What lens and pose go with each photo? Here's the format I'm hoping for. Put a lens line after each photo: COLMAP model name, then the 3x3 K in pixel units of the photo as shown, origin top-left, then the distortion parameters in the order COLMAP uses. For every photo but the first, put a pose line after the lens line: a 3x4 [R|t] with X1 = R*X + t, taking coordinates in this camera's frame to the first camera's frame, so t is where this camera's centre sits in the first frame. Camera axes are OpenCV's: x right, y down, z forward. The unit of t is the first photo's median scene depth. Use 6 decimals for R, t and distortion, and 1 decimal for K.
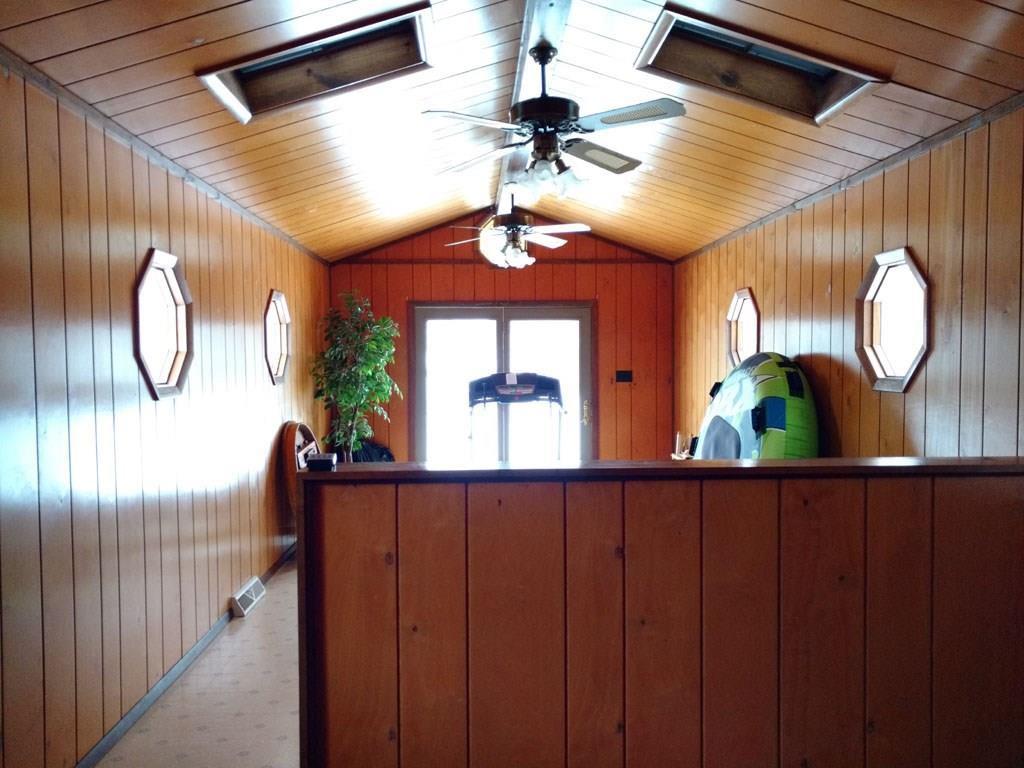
lens RADIAL K [[807.9, 0, 512.6], [0, 807.9, 382.0], [0, 0, 1]] dist [0.024645, -0.011510]
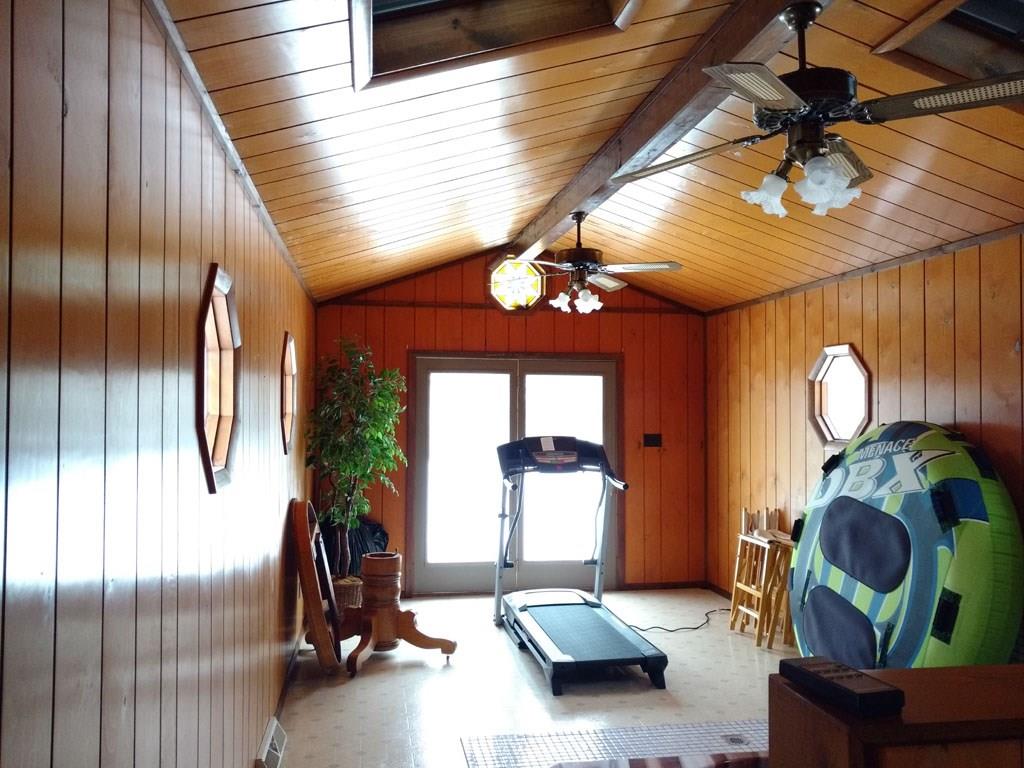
lens RADIAL K [[807.9, 0, 511.0], [0, 807.9, 384.8], [0, 0, 1]] dist [0.024645, -0.011510]
pose [[0.991421, 0.016241, 0.129691, -0.138072], [-0.008353, 0.998095, -0.061133, -0.012940], [-0.130437, 0.059525, 0.989668, 0.151229]]
